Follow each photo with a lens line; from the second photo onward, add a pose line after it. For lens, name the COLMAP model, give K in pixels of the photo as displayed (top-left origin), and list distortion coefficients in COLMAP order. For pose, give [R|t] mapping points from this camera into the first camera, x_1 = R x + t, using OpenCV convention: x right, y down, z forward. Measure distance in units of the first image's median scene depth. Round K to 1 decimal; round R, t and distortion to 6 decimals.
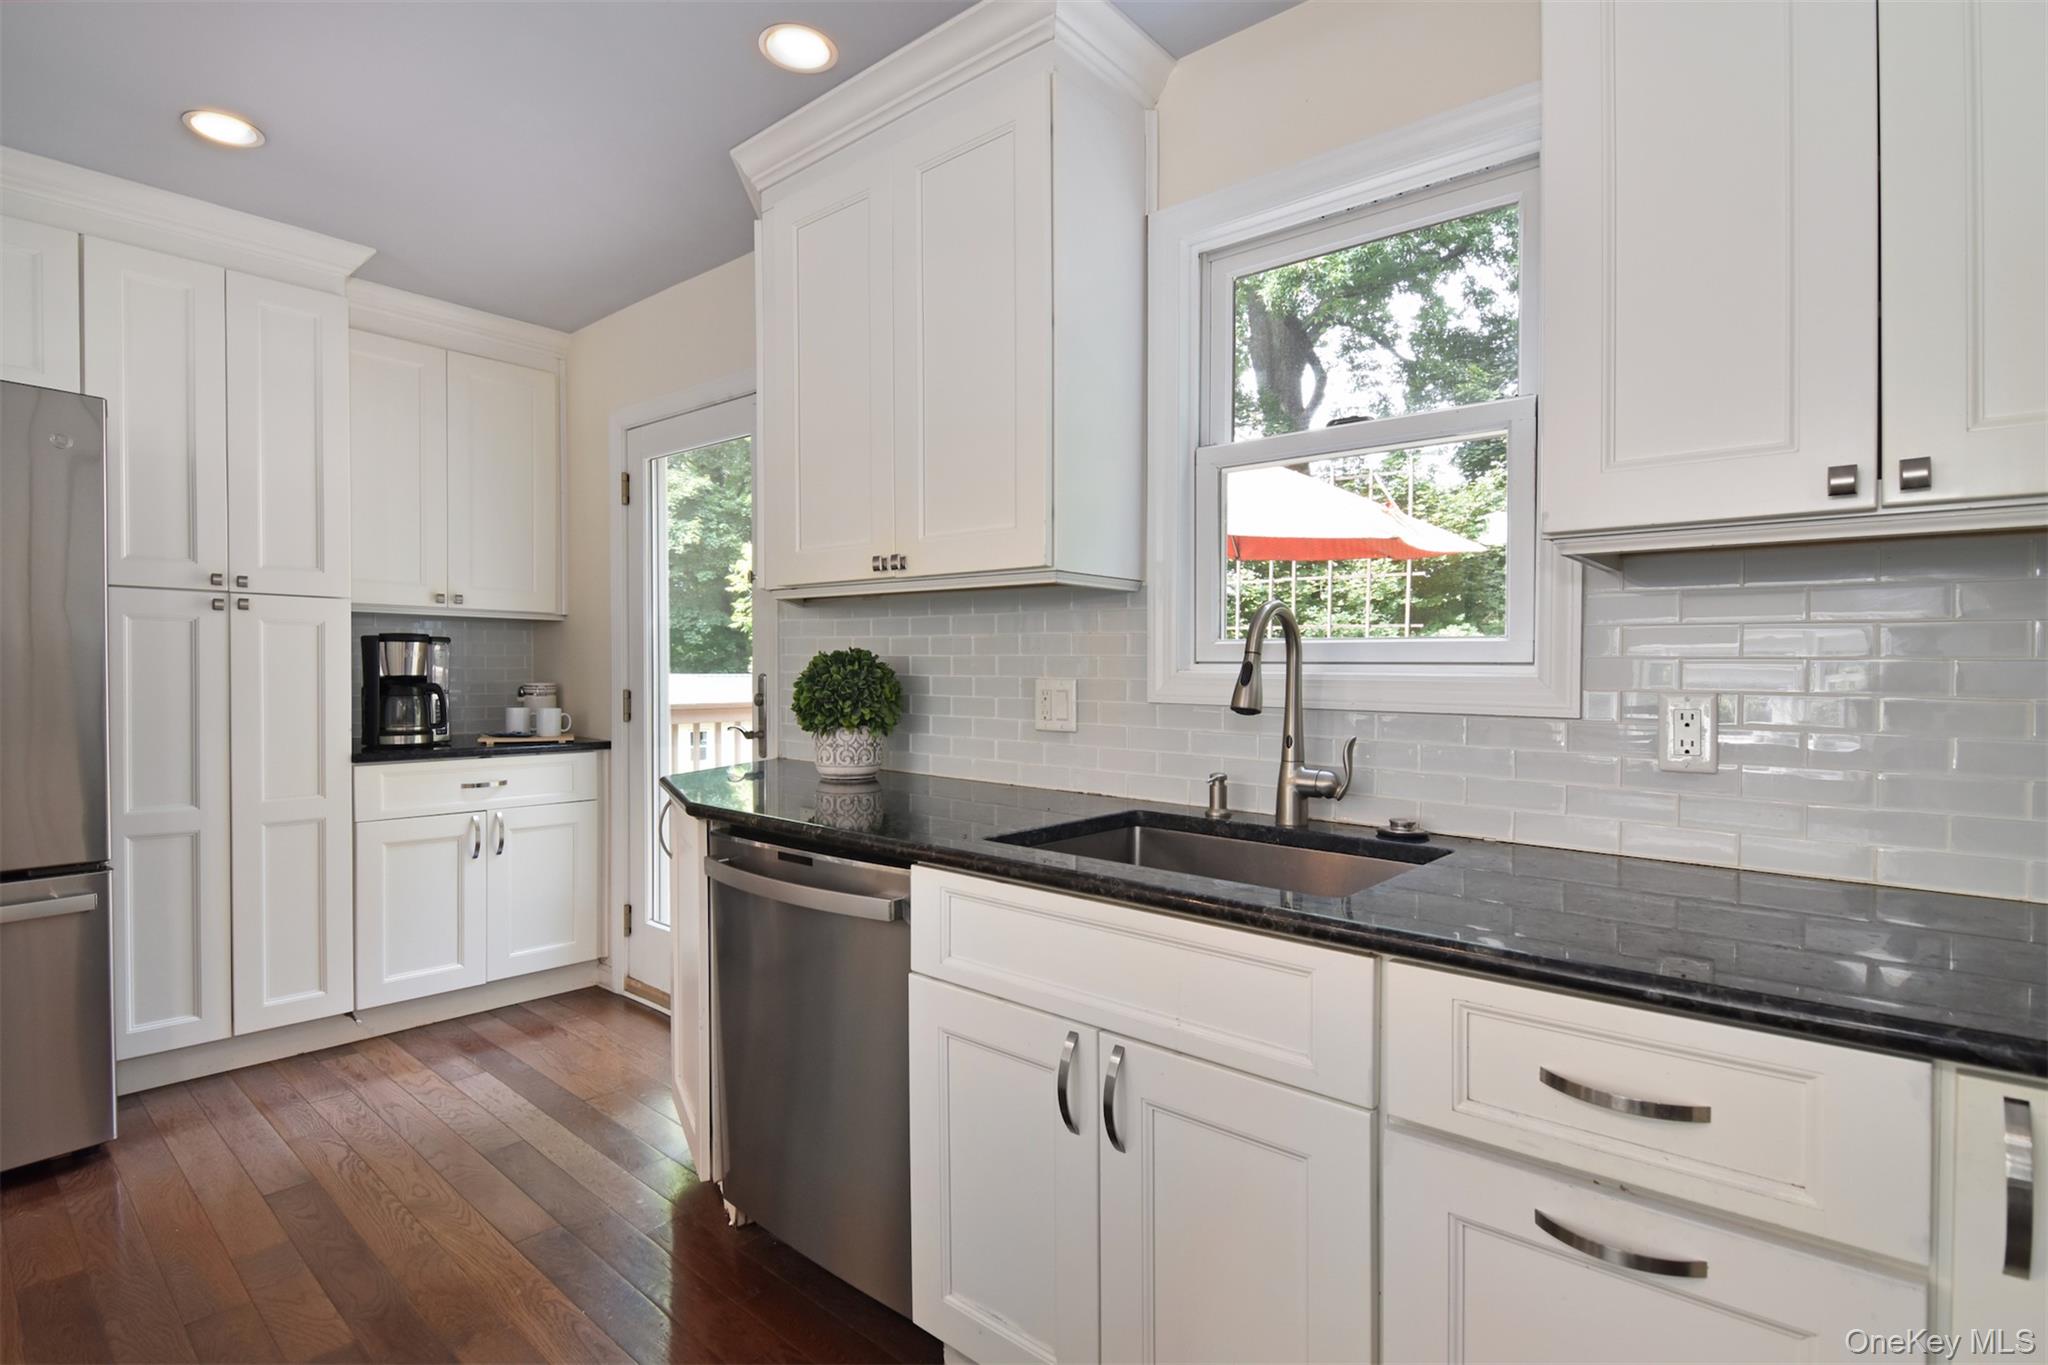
lens RADIAL K [[1021.3, 0, 1027.1], [0, 1021.3, 690.9], [0, 0, 1]] dist [-0.022088, -0.003494]
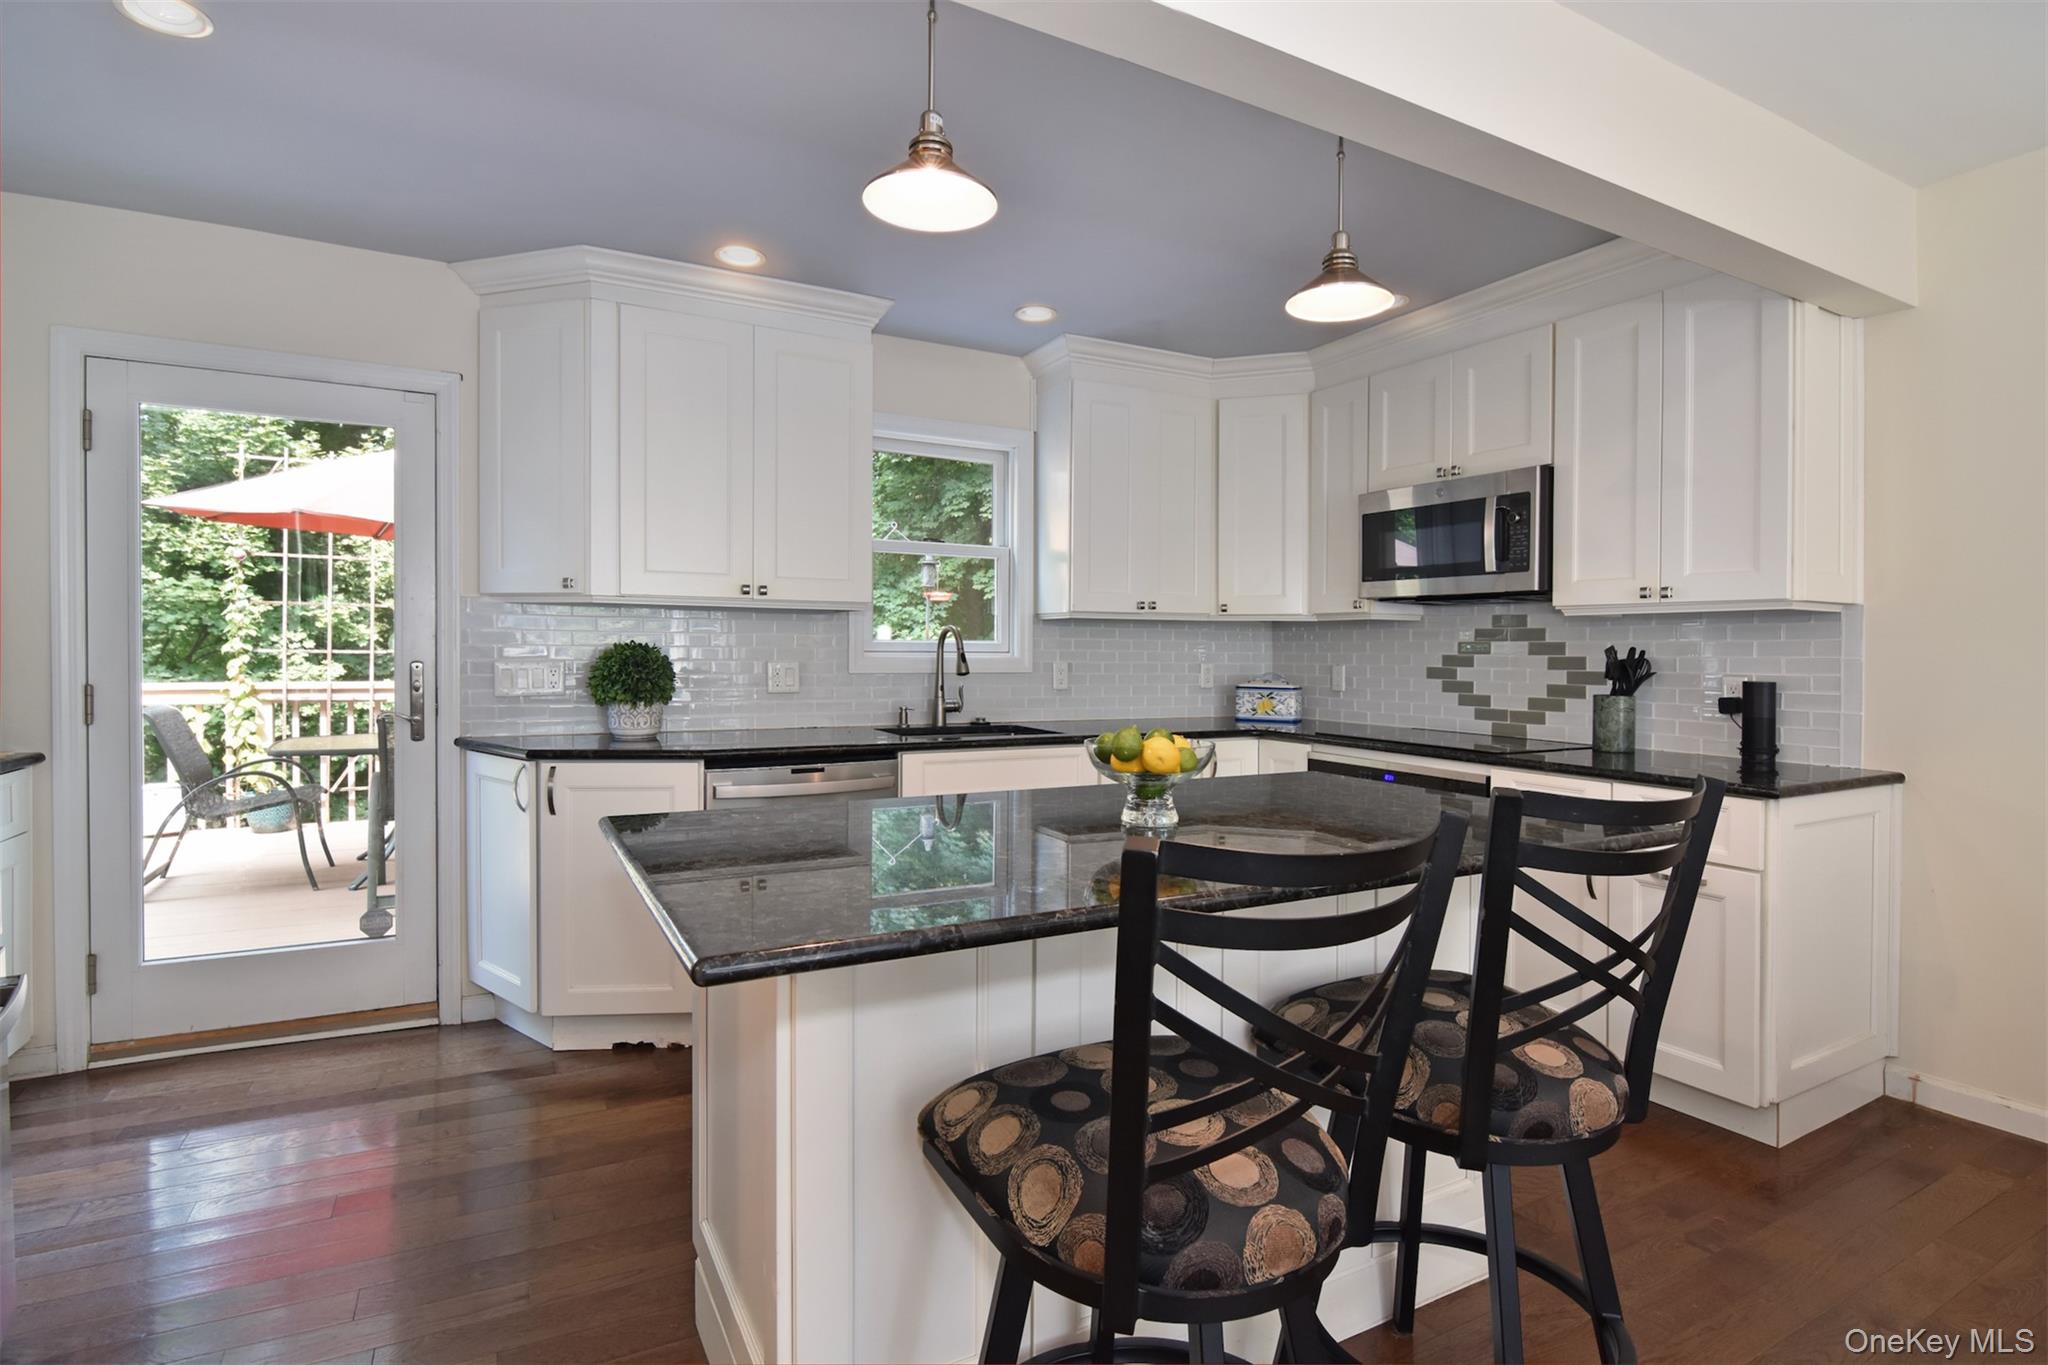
lens RADIAL K [[1021.3, 0, 1052.7], [0, 1021.3, 661.3], [0, 0, 1]] dist [-0.022088, -0.003494]
pose [[0.323905, -0.017950, 0.945919, -1.485362], [0.019813, 0.999729, 0.012187, -0.024767], [-0.945882, 0.014794, 0.324173, 0.036259]]
